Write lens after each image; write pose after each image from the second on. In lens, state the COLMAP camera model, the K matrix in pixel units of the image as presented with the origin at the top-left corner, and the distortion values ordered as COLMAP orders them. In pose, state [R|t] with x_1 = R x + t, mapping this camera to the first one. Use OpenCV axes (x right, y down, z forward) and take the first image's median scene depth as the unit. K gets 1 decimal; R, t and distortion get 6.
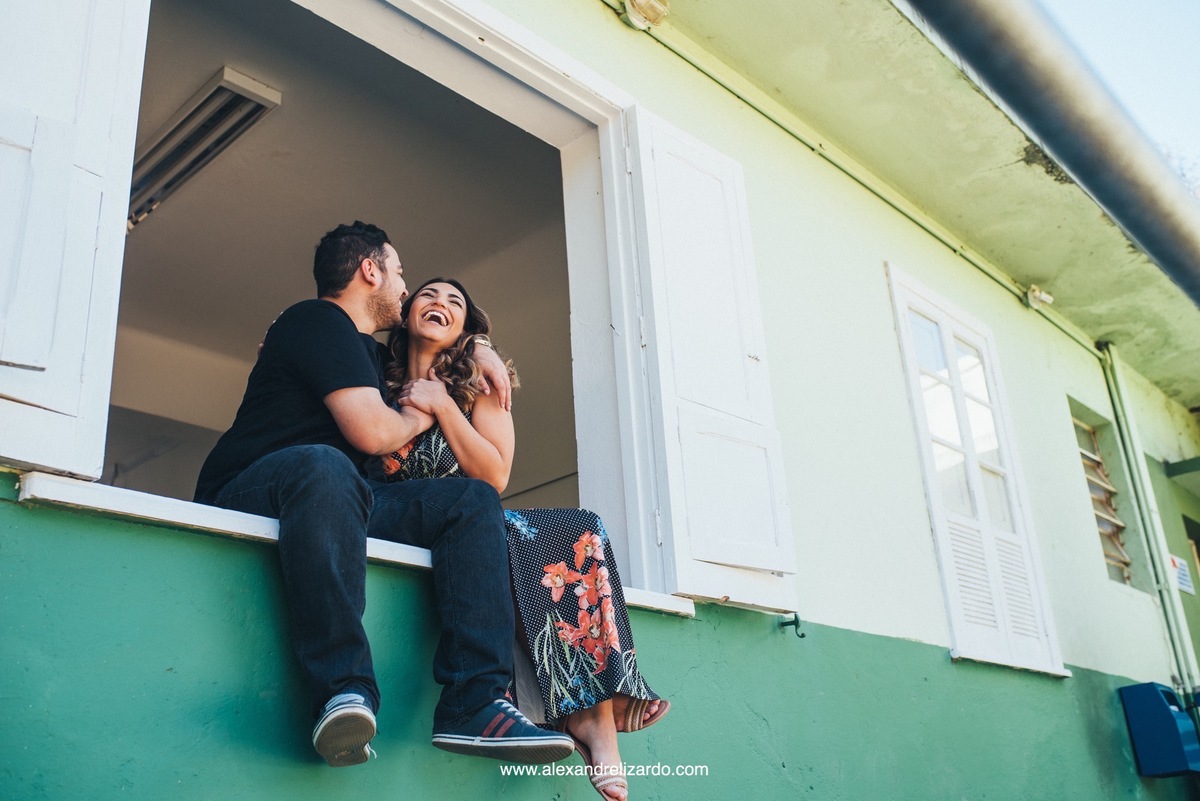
lens RADIAL K [[1159.9, 0, 600.0], [0, 1159.9, 400.5], [0, 0, 1]] dist [-0.026532, -0.001951]
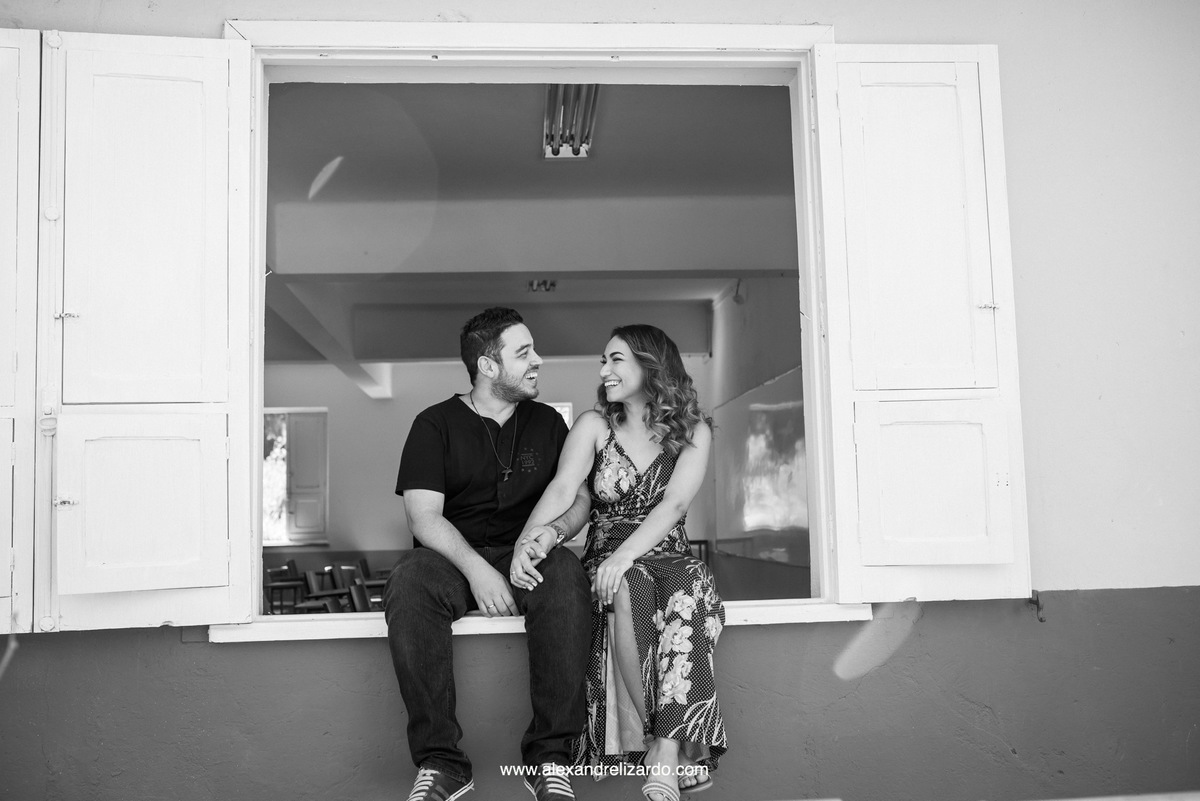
lens RADIAL K [[1159.9, 0, 600.0], [0, 1159.9, 400.5], [0, 0, 1]] dist [-0.026532, -0.001951]
pose [[0.748644, -0.028290, -0.662368, 0.579969], [0.231007, 0.947608, 0.220623, -0.272828], [0.621424, -0.318180, 0.715957, 0.195637]]
